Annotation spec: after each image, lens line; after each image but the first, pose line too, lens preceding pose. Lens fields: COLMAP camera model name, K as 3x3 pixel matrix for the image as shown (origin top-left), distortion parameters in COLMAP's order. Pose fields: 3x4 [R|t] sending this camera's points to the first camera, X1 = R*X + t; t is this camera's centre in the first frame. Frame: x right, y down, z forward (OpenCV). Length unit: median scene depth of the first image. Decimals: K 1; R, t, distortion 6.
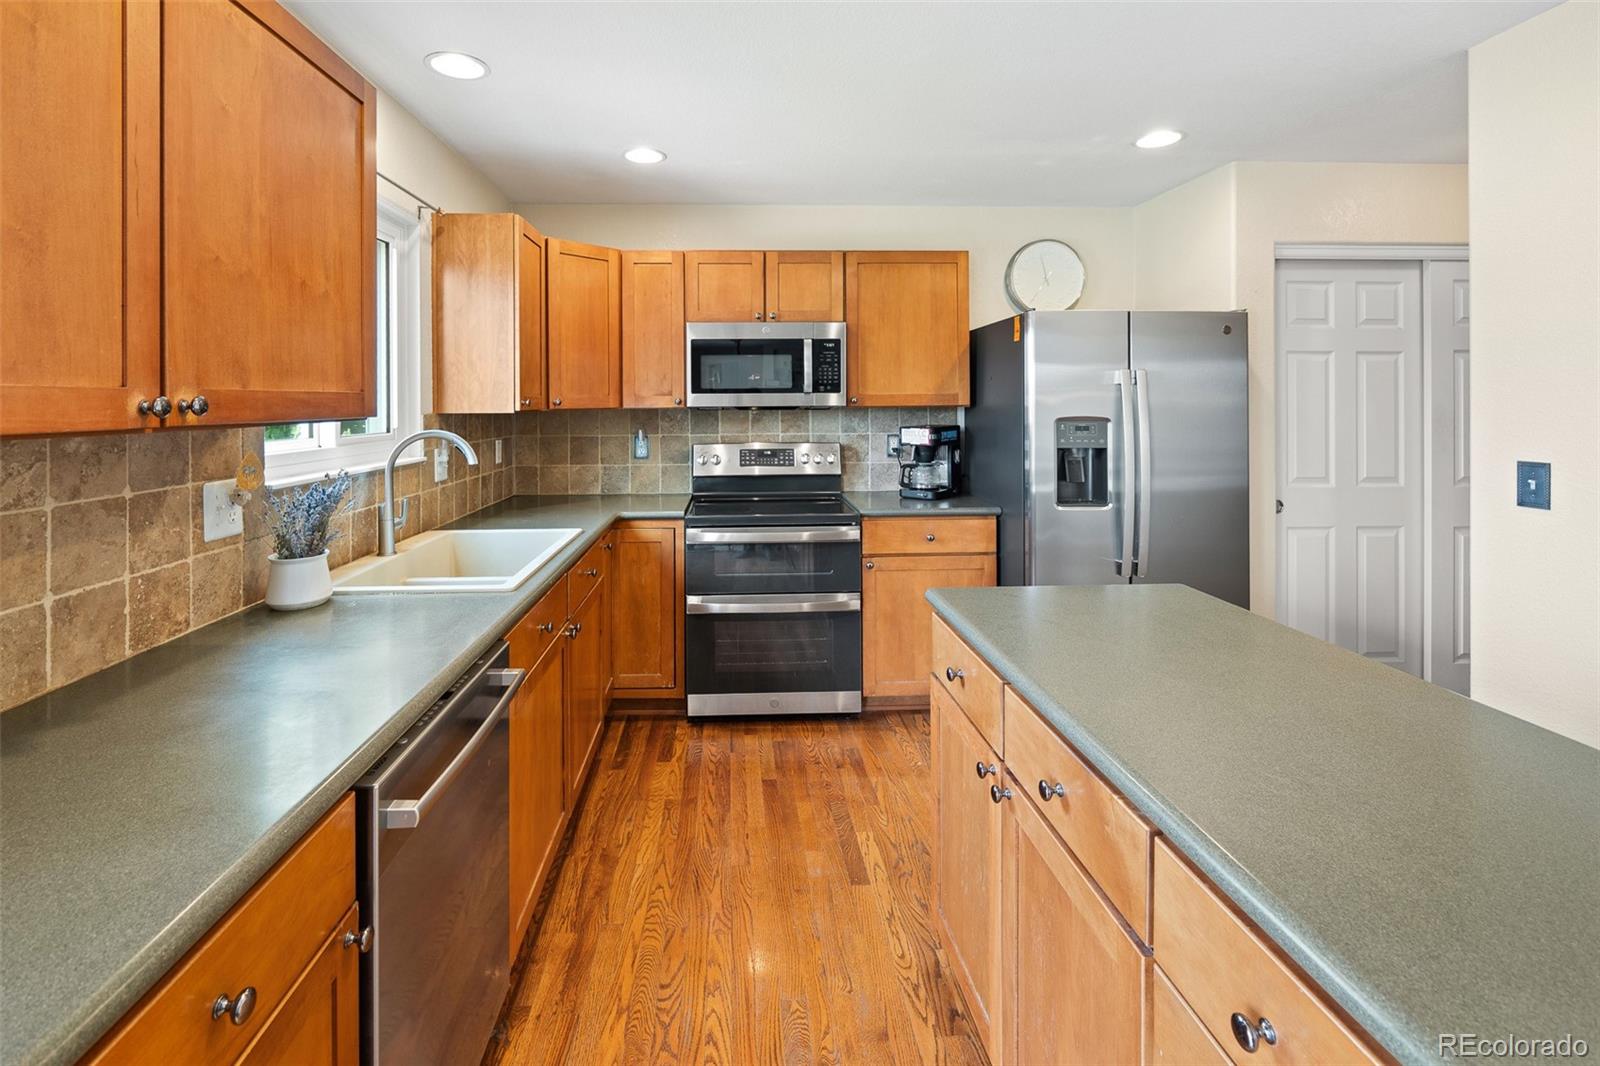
lens RADIAL K [[706.4, 0, 757.7], [0, 706.4, 402.6], [0, 0, 1]] dist [-0.002813, -0.000339]
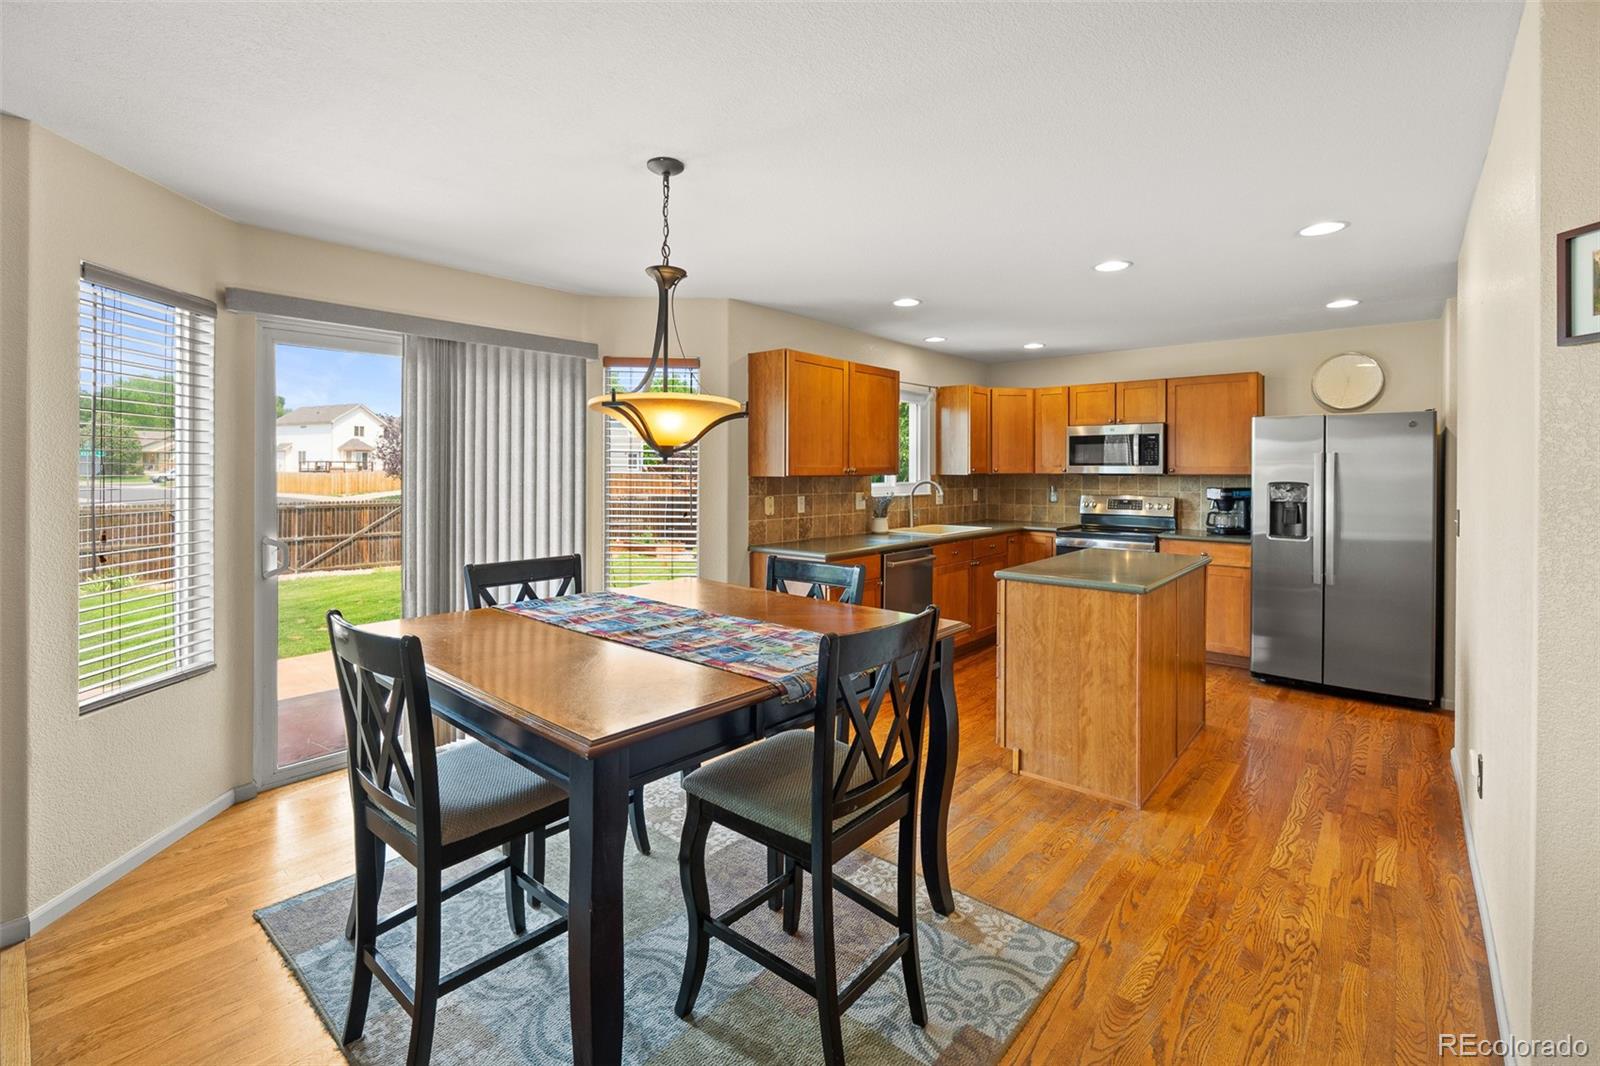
lens RADIAL K [[702.9, 0, 809.8], [0, 702.9, 467.4], [0, 0, 1]] dist [-0.002715, -0.000591]
pose [[0.739400, 0.006245, -0.673238, 0.722941], [-0.007531, 0.999971, 0.001005, -0.006648], [0.673224, 0.004327, 0.739426, -0.900692]]
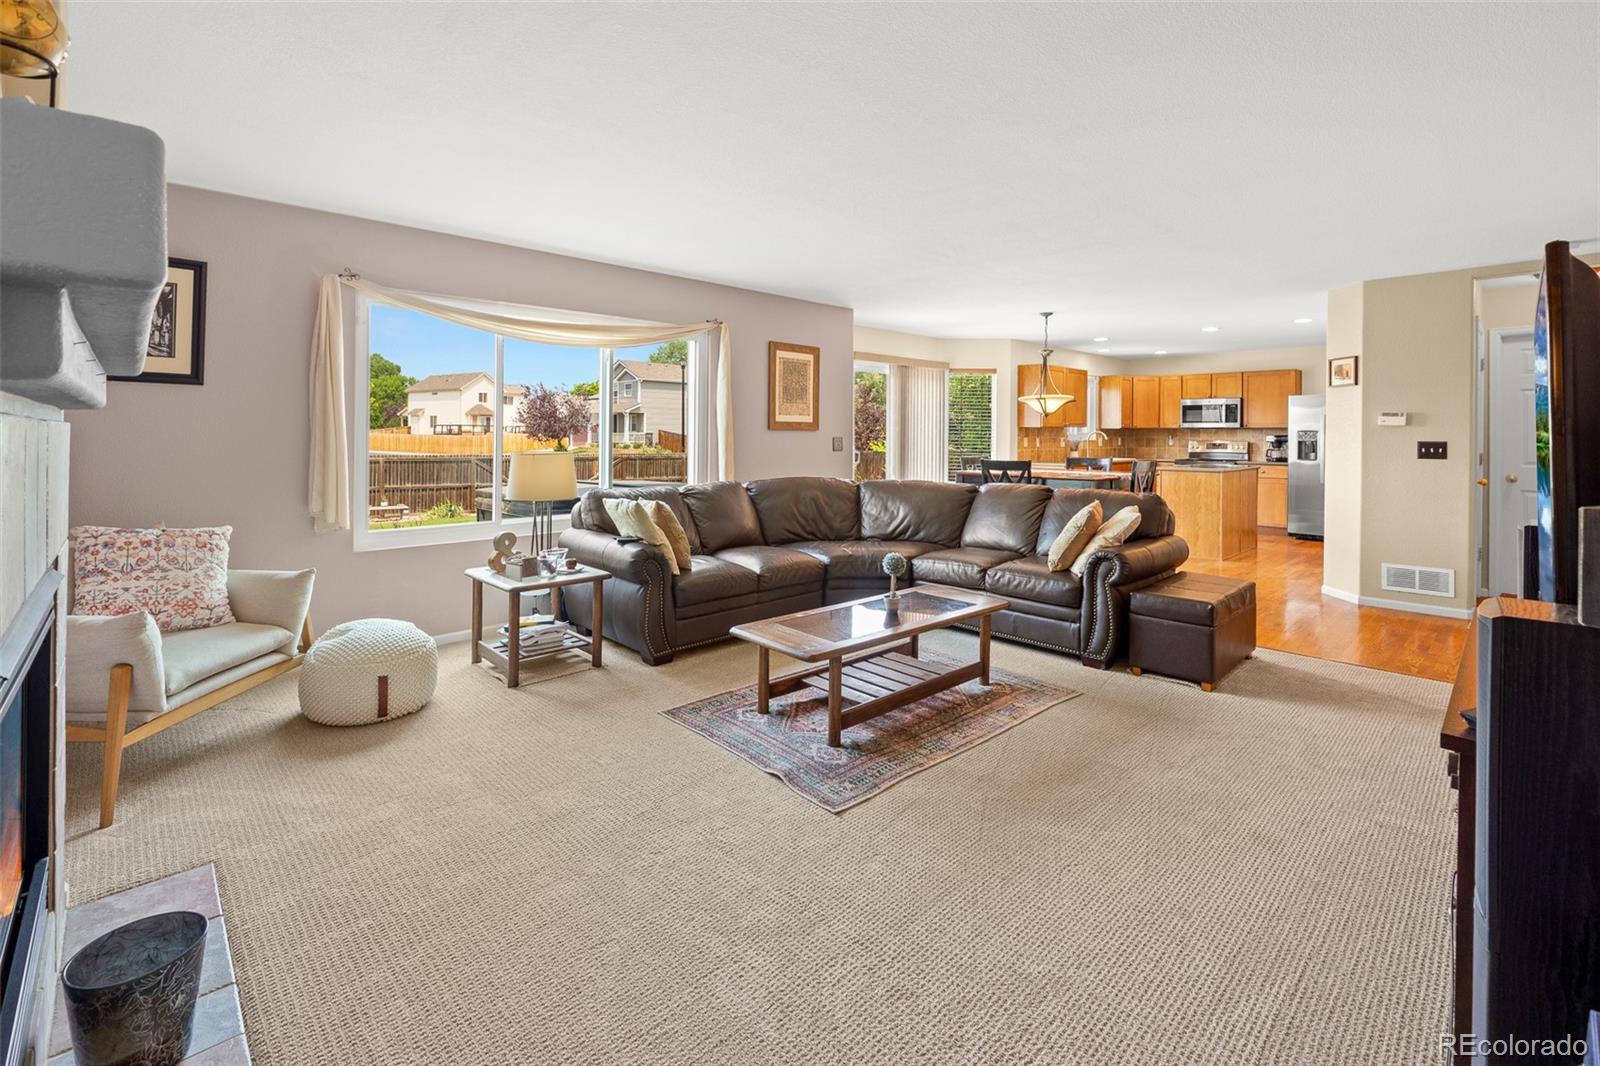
lens RADIAL K [[708.4, 0, 816.2], [0, 708.4, 440.0], [0, 0, 1]] dist [0.000770, -0.000191]
pose [[0.672195, 0.015589, -0.740210, 1.275193], [-0.008301, 0.999874, 0.013520, 0.036473], [0.740328, -0.002944, 0.672240, -2.556776]]
